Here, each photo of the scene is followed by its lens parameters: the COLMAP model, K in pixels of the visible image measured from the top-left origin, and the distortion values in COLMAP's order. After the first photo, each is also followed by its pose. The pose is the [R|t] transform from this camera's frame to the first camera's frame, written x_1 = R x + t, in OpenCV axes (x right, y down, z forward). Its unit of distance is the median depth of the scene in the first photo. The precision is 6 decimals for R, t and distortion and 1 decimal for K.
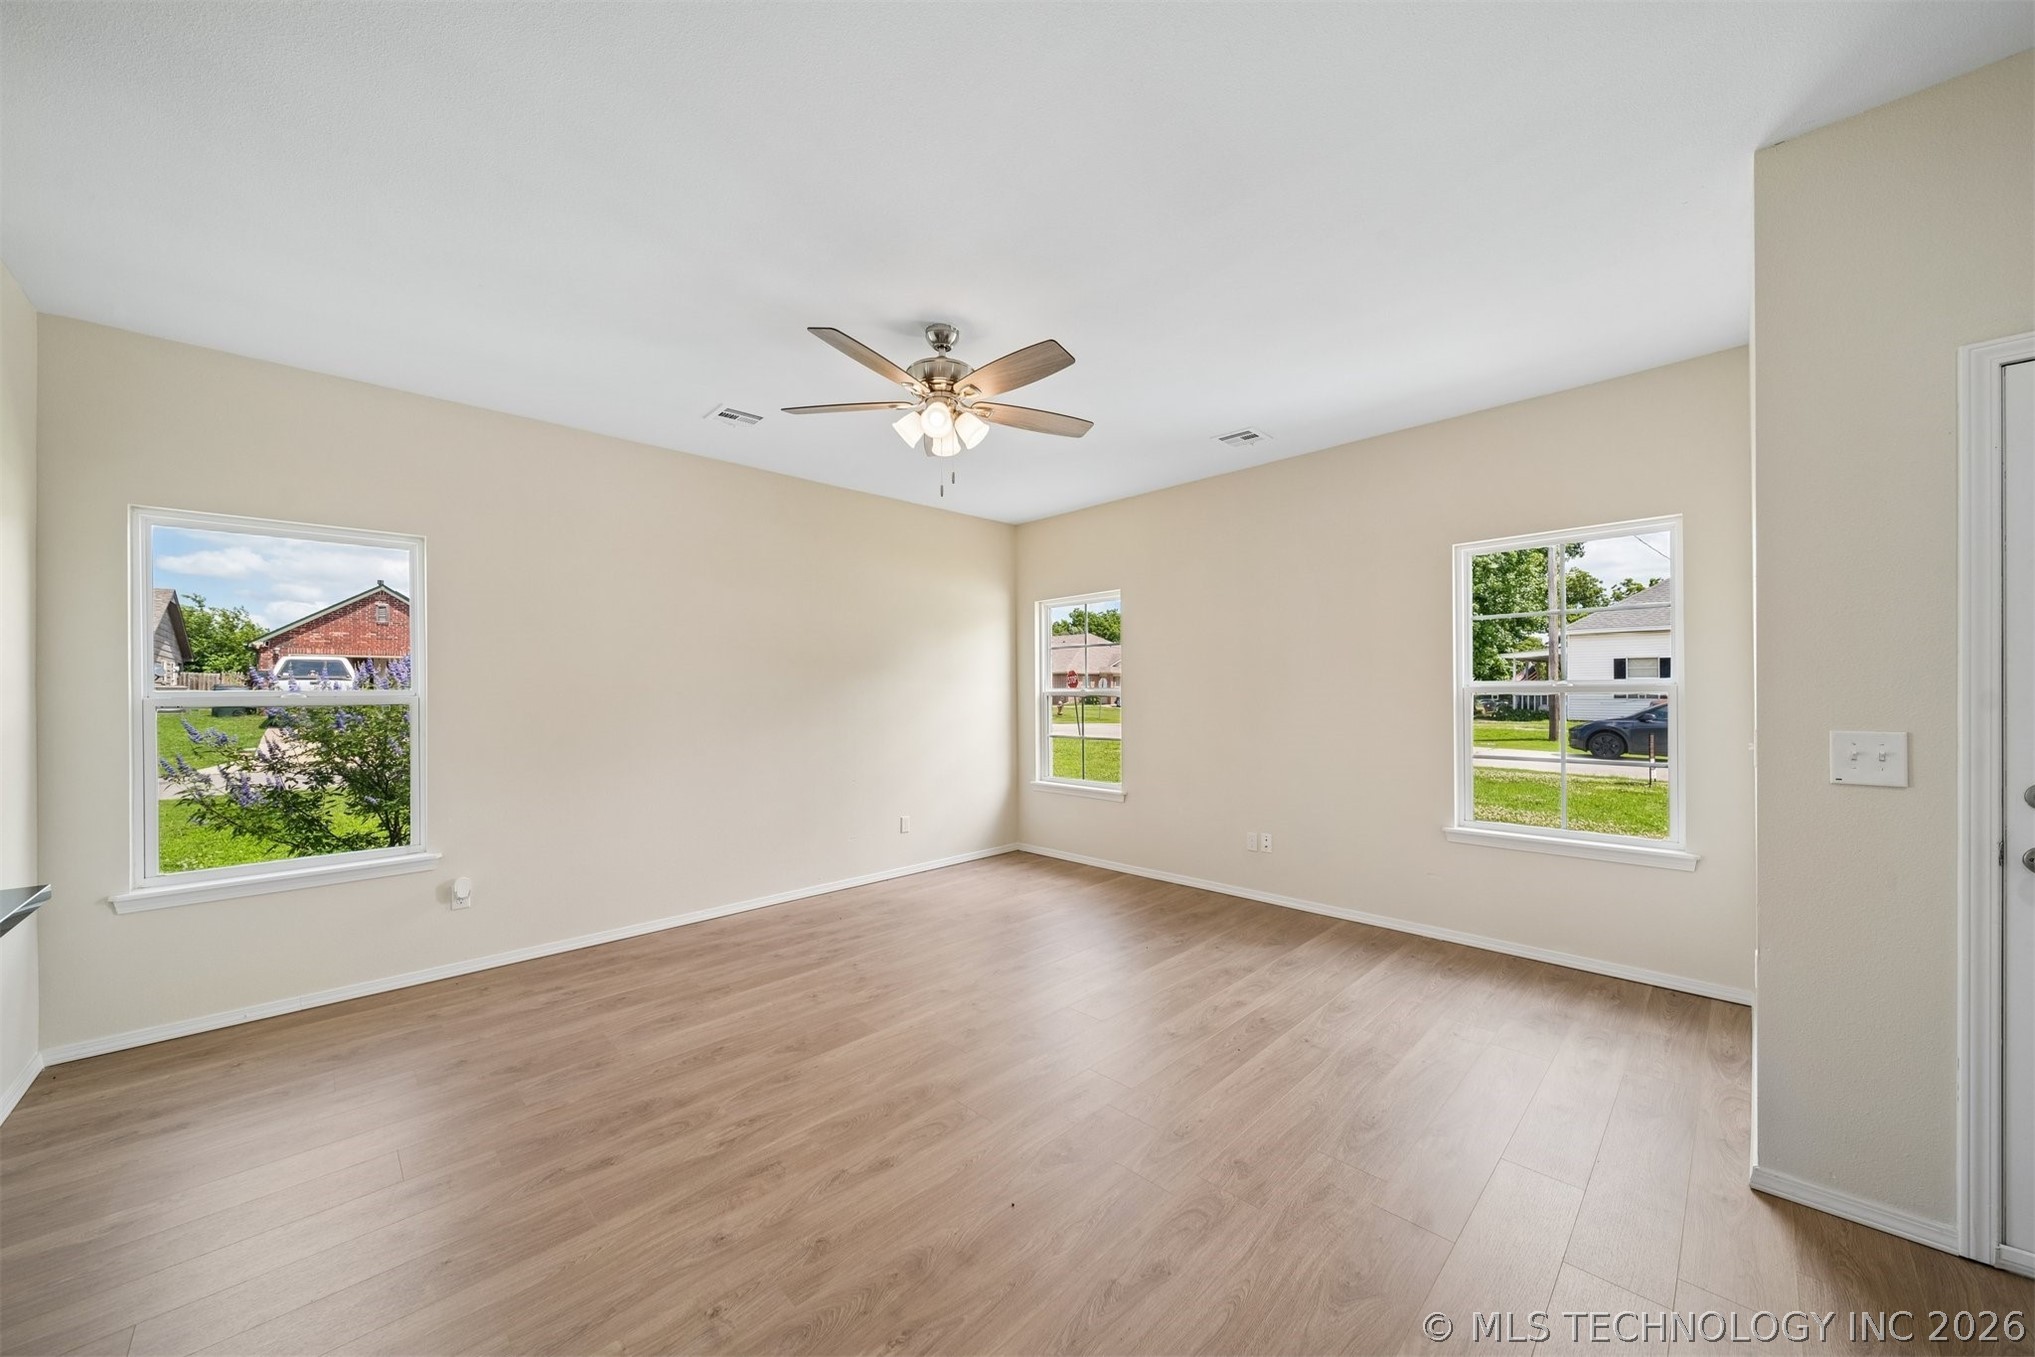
lens RADIAL K [[715.7, 0, 1028.2], [0, 715.7, 683.7], [0, 0, 1]] dist [-0.001198, -0.000604]
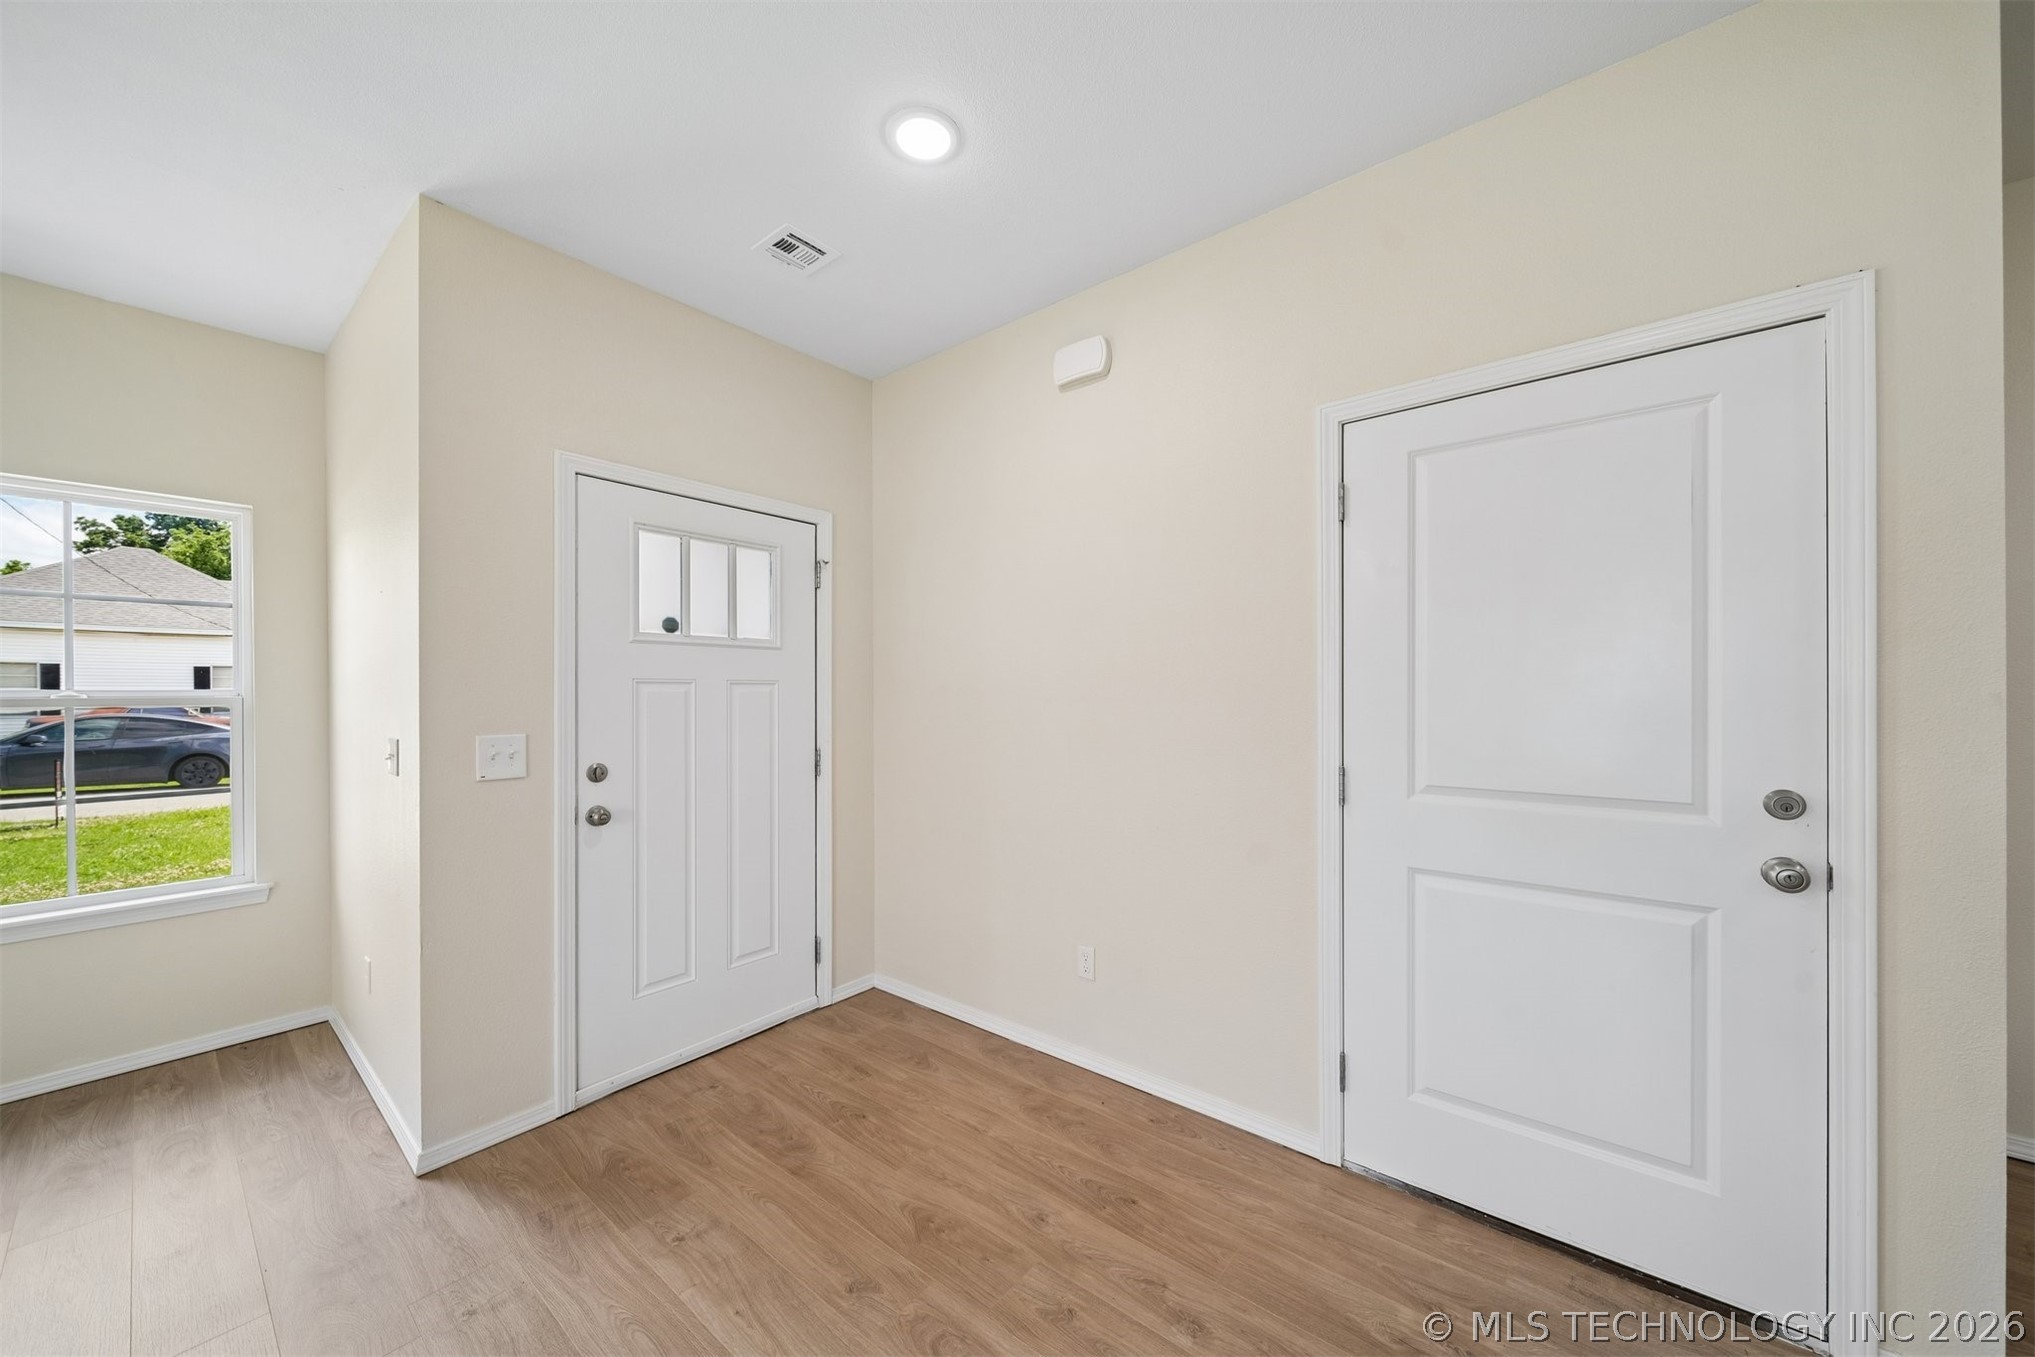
lens RADIAL K [[715.7, 0, 1022.5], [0, 715.7, 693.4], [0, 0, 1]] dist [-0.001198, -0.000604]
pose [[-0.099295, 0.009106, 0.995016, -0.075983], [-0.003460, 0.999949, -0.009497, 0.001941], [-0.995052, -0.004385, -0.099259, 0.133991]]
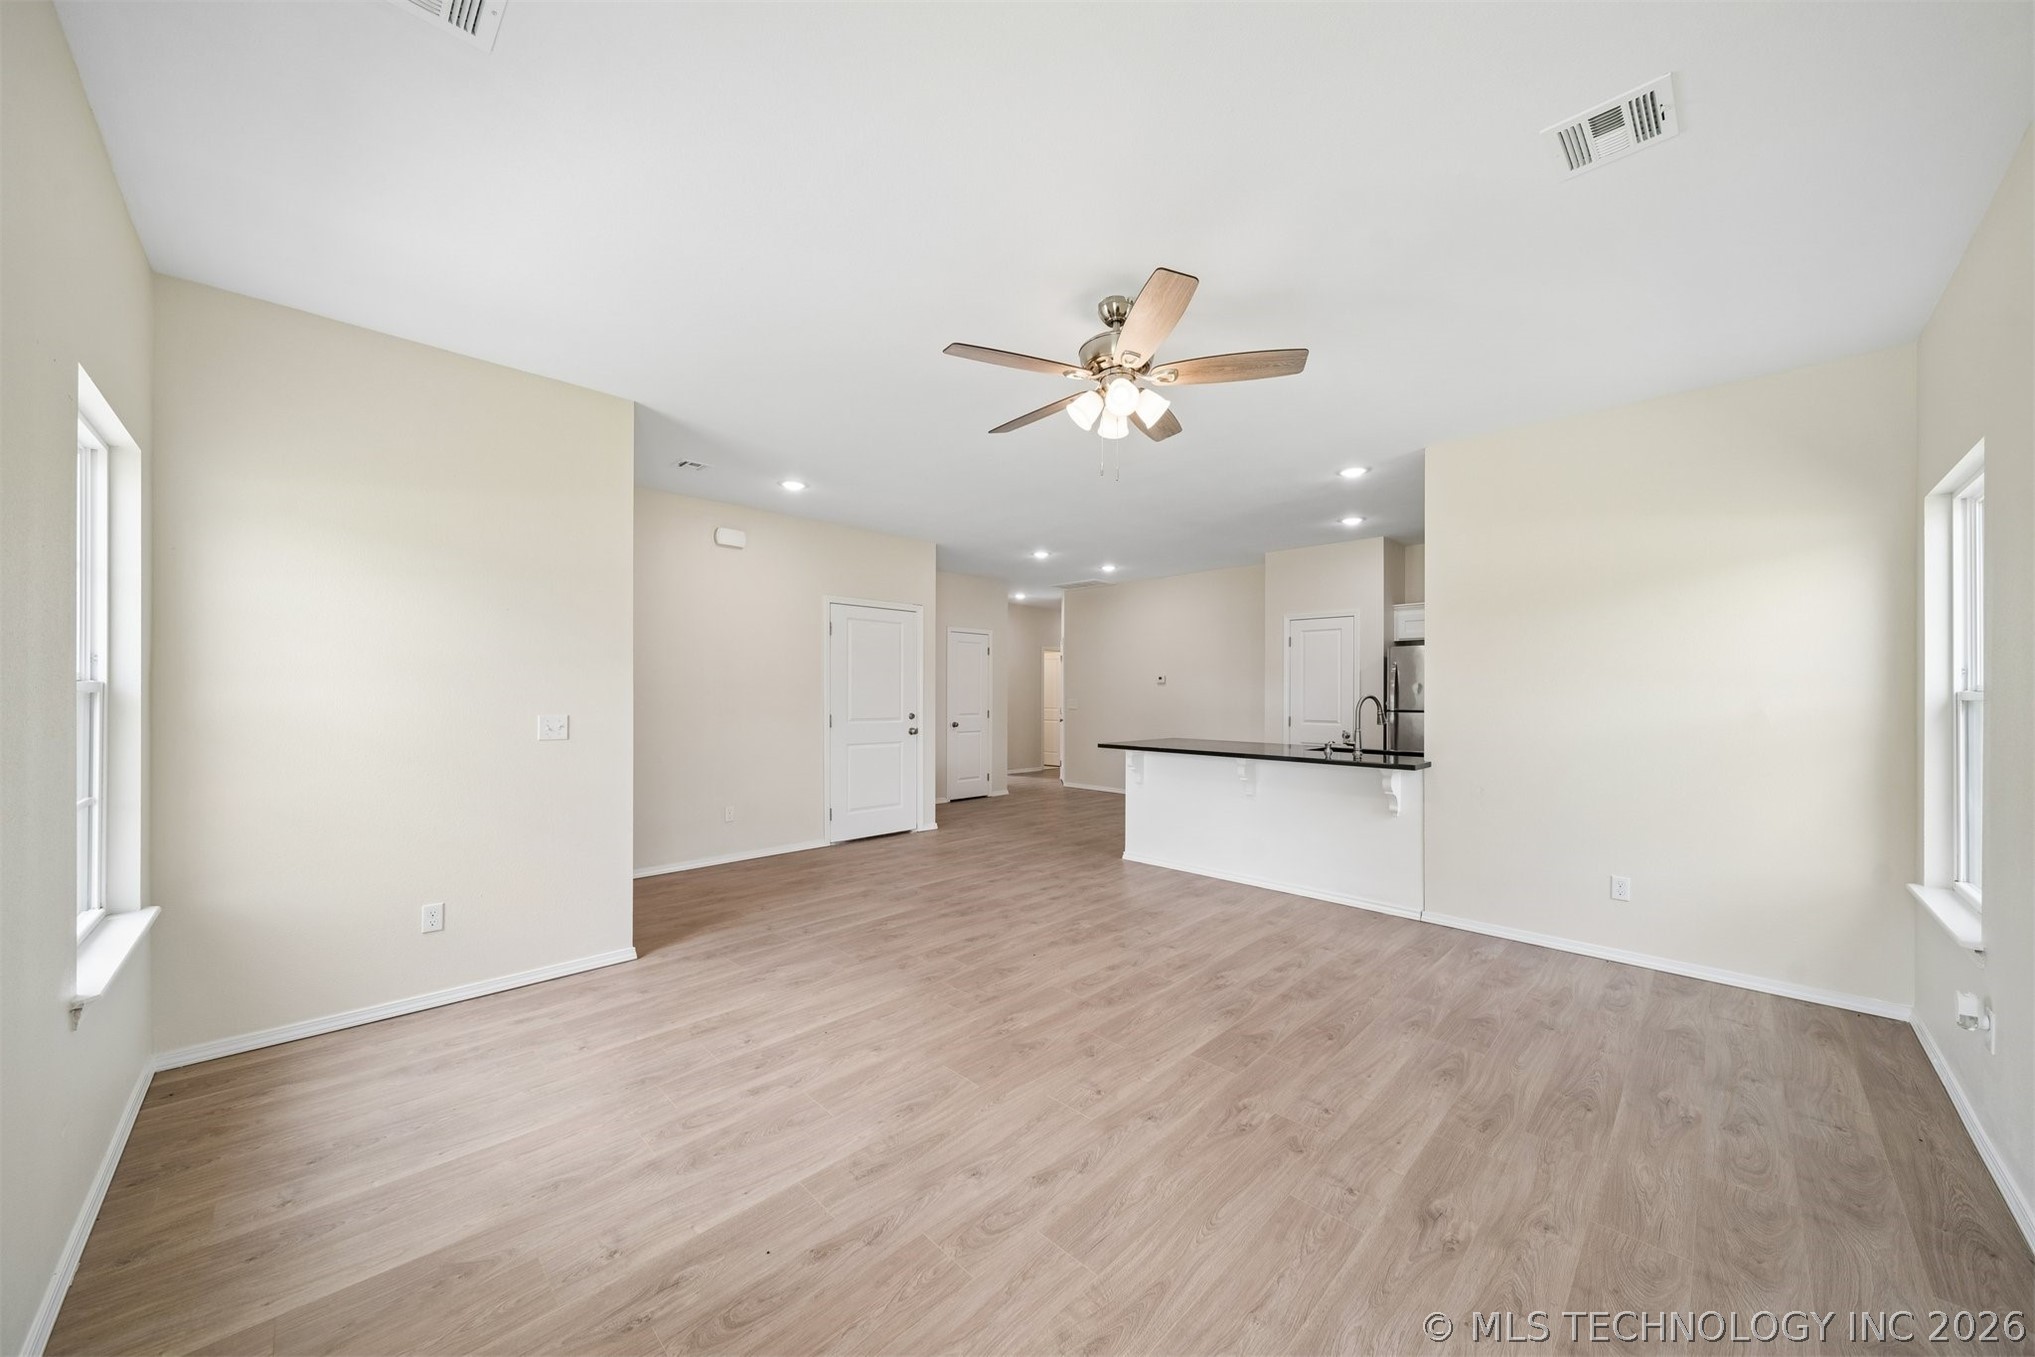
lens RADIAL K [[715.7, 0, 1021.3], [0, 715.7, 693.4], [0, 0, 1]] dist [-0.001198, -0.000604]
pose [[-0.999994, 0.002948, 0.001904, 0.005077], [0.002924, 0.999918, -0.012464, 0.026698], [-0.001941, -0.012458, -0.999921, 1.761907]]
